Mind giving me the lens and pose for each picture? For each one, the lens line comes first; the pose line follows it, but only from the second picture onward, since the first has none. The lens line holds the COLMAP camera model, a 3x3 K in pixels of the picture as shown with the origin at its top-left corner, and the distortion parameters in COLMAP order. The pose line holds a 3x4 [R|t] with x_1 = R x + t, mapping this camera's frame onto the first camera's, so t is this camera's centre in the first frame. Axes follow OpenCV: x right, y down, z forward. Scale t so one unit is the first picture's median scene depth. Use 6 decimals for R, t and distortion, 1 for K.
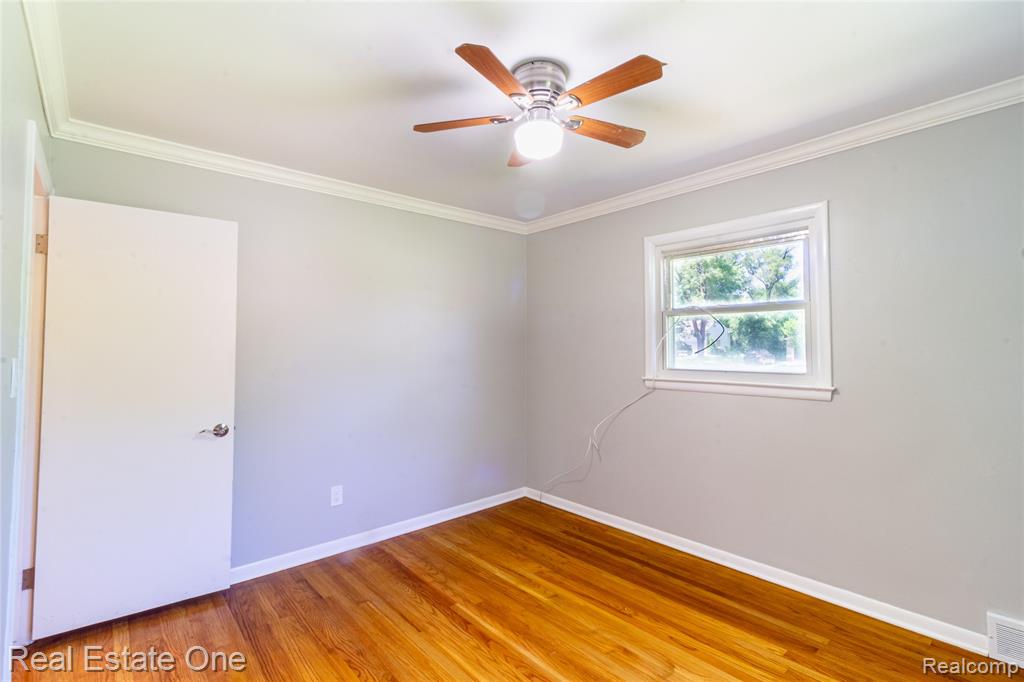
lens RADIAL K [[471.4, 0, 513.1], [0, 471.4, 338.8], [0, 0, 1]] dist [0.001211, 0.000366]
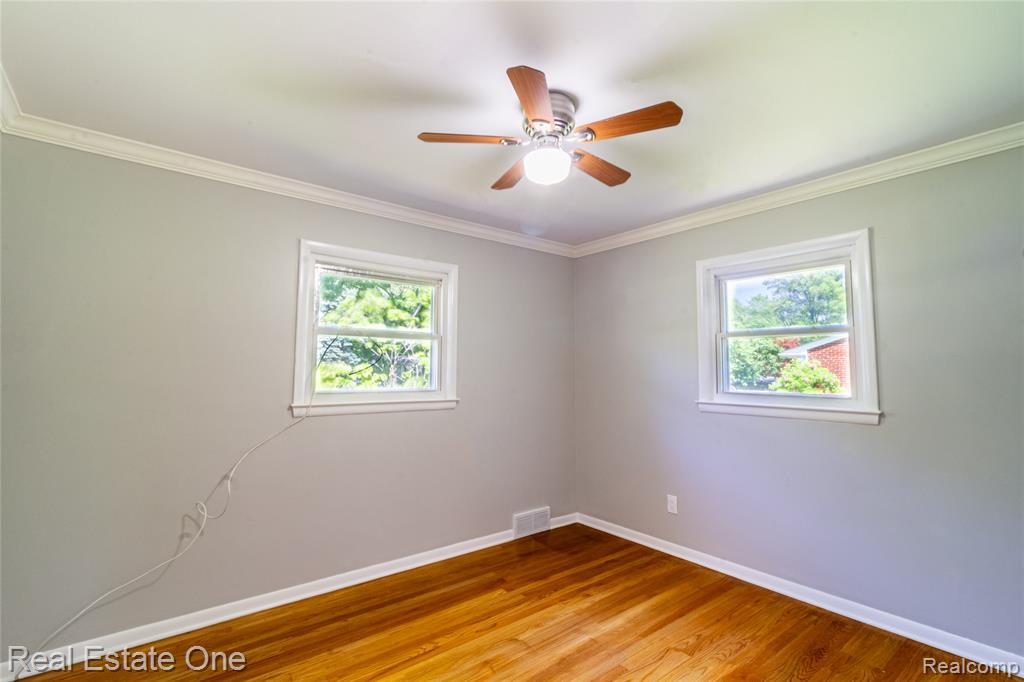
lens RADIAL K [[471.4, 0, 511.6], [0, 471.4, 339.8], [0, 0, 1]] dist [0.001211, 0.000366]
pose [[0.046030, 0.065071, 0.996818, -0.713209], [-0.028647, 0.997552, -0.063796, 0.013775], [-0.998529, -0.025620, 0.047781, 0.774262]]
